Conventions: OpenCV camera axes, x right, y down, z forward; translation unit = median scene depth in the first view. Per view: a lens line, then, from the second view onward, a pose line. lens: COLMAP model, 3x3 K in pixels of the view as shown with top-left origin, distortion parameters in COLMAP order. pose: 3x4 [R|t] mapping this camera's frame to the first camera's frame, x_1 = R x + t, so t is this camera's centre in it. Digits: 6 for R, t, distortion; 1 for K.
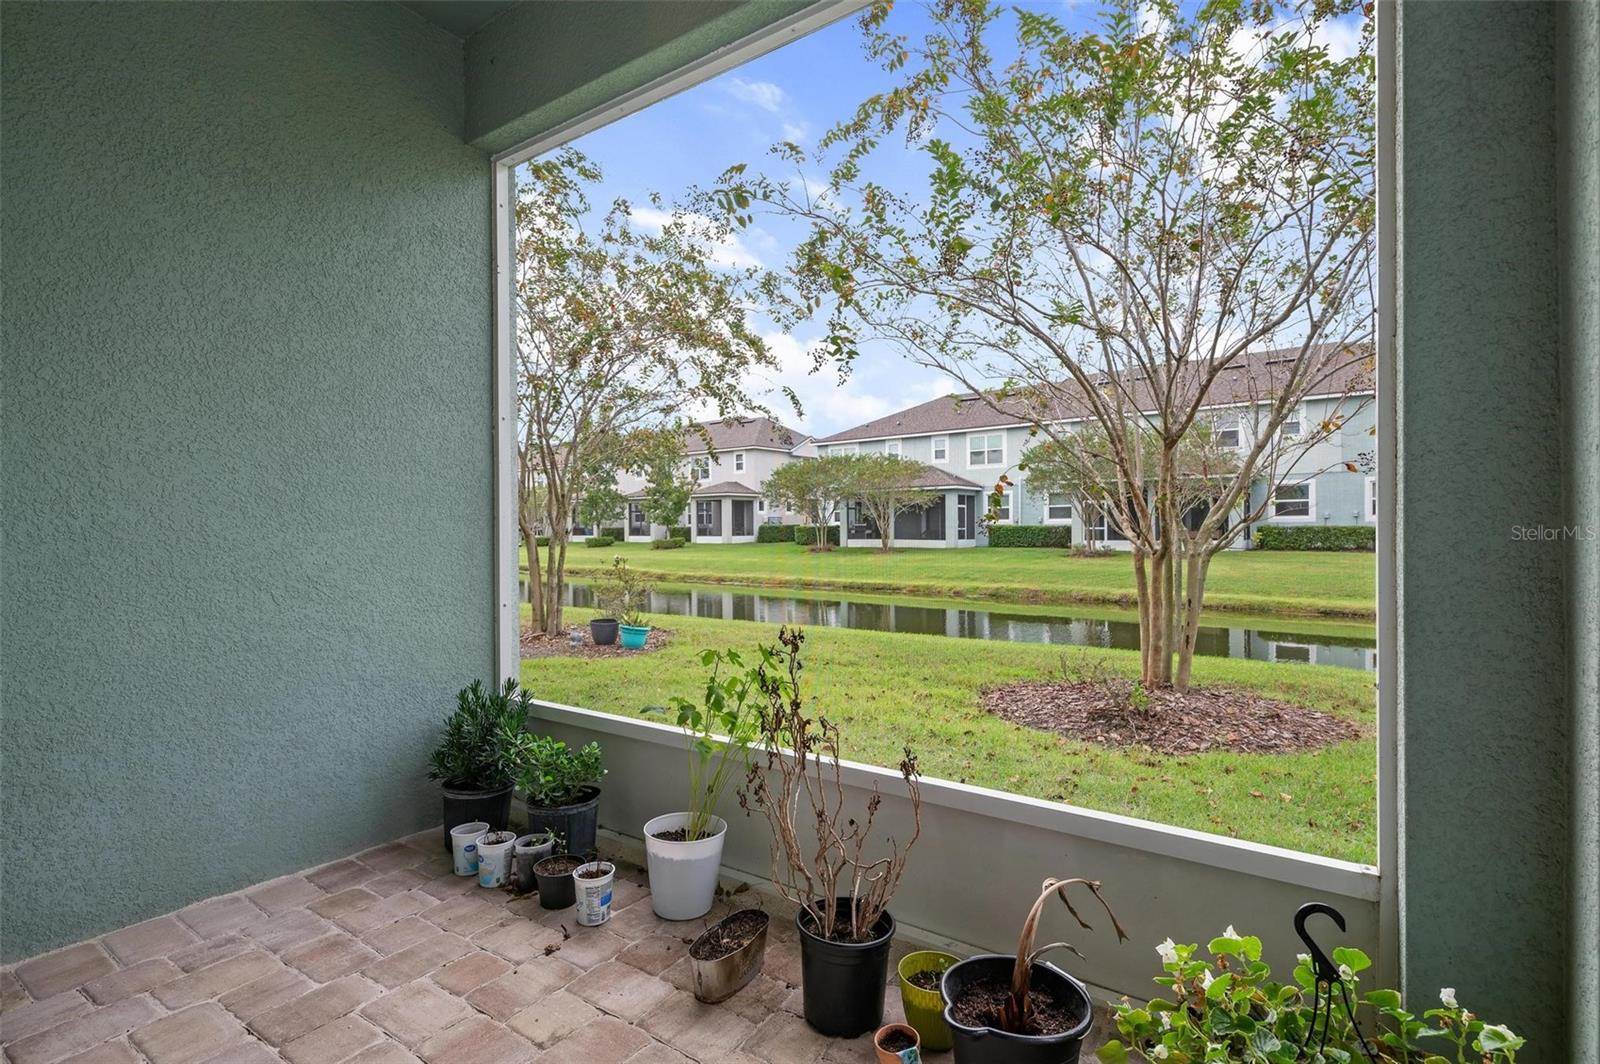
lens RADIAL K [[750.3, 0, 810.8], [0, 750.3, 536.7], [0, 0, 1]] dist [-0.002461, -0.000168]
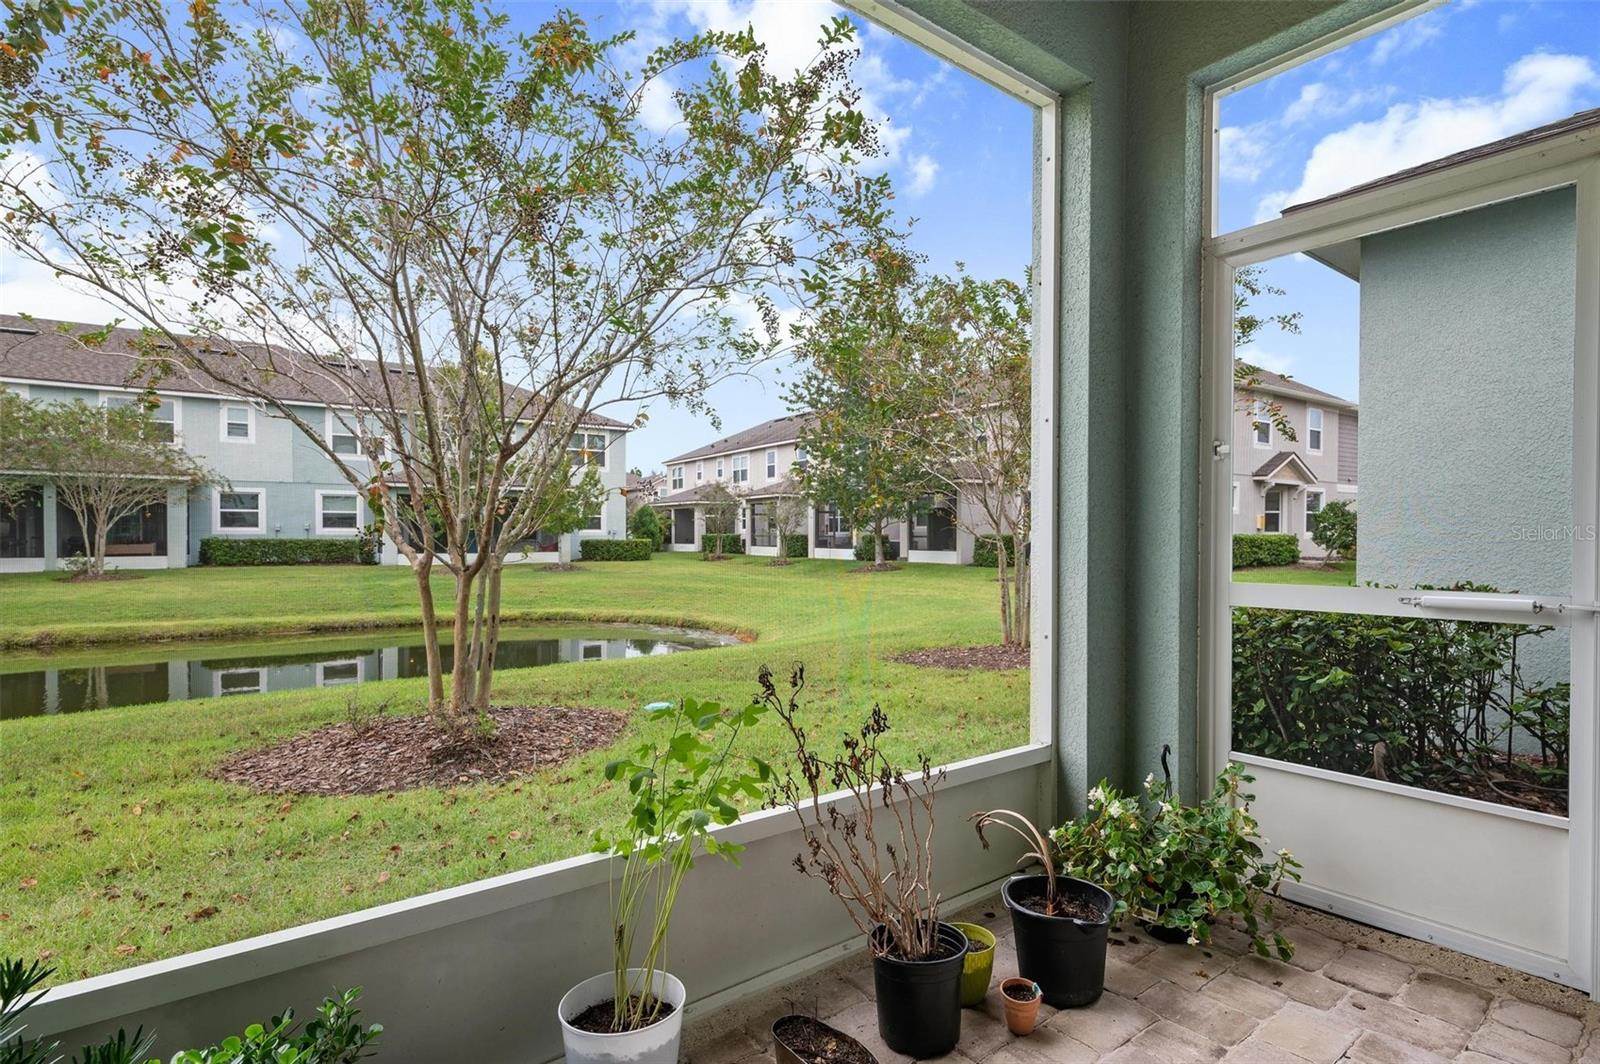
lens RADIAL K [[815.0, 0, 792.2], [0, 815.0, 534.4], [0, 0, 1]] dist [-0.000680, 0.000154]
pose [[0.289555, 0.011484, 0.957093, -0.266137], [0.007524, 0.999870, -0.014273, -0.000752], [-0.957132, 0.011334, 0.289431, 0.220950]]
